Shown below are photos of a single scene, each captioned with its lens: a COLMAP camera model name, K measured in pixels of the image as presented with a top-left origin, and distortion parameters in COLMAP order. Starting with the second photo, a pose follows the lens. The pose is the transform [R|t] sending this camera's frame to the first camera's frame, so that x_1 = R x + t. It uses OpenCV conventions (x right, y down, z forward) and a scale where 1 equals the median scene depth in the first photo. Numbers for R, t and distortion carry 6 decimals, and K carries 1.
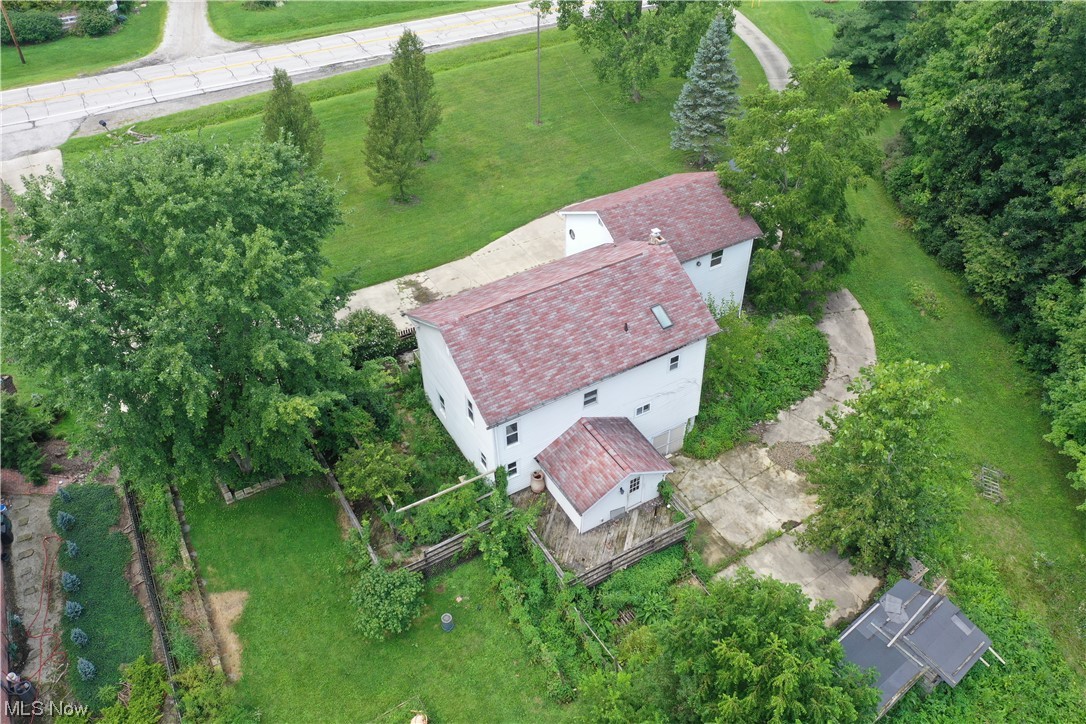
lens RADIAL K [[859.0, 0, 543.0], [0, 859.0, 362.0], [0, 0, 1]] dist [-0.001723, -0.001194]
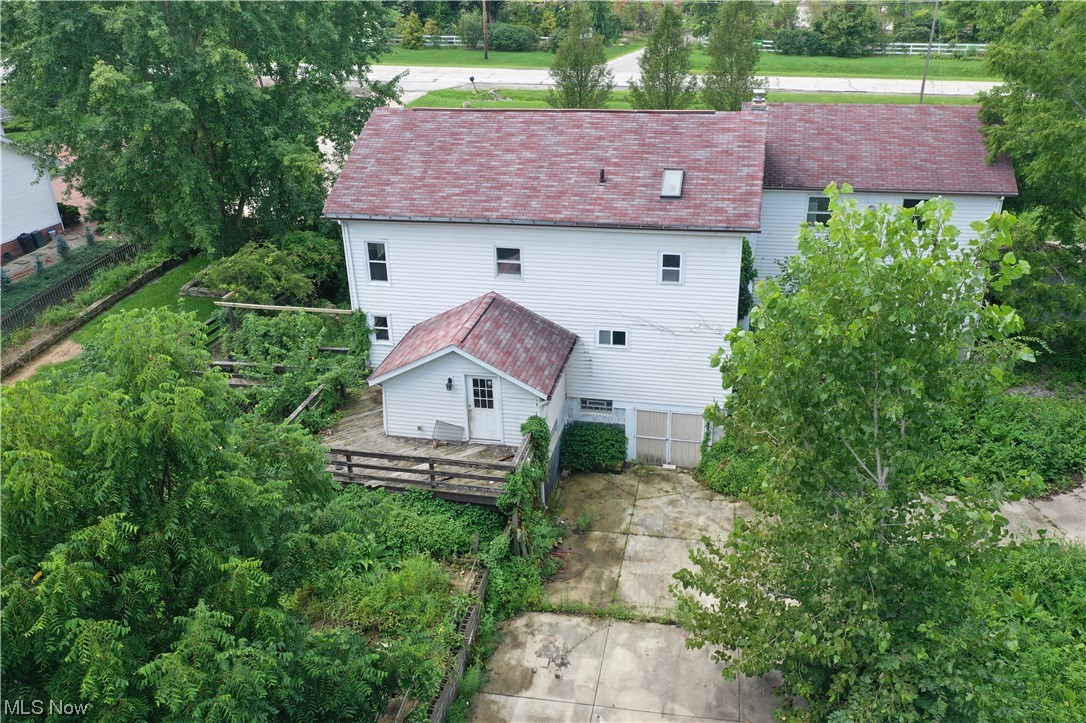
lens RADIAL K [[883.0, 0, 543.7], [0, 883.0, 369.4], [0, 0, 1]] dist [-0.007756, -0.007201]
pose [[0.733967, 0.283797, -0.617051, 0.474644], [-0.427579, 0.898957, -0.095142, 0.155987], [0.527701, 0.333669, 0.781151, 0.498844]]
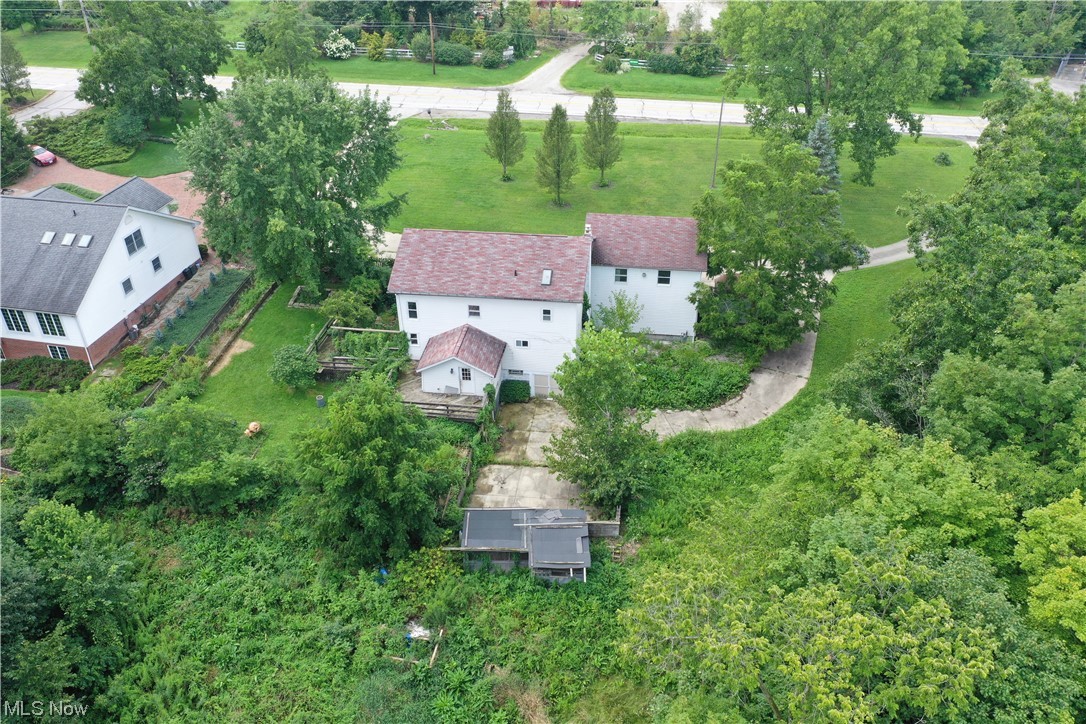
lens RADIAL K [[859.0, 0, 543.0], [0, 859.0, 362.0], [0, 0, 1]] dist [-0.001723, -0.001194]
pose [[0.784219, 0.337130, -0.520906, 0.854977], [-0.400713, 0.916145, -0.010340, 0.082755], [0.473740, 0.216843, 0.853551, -0.122156]]
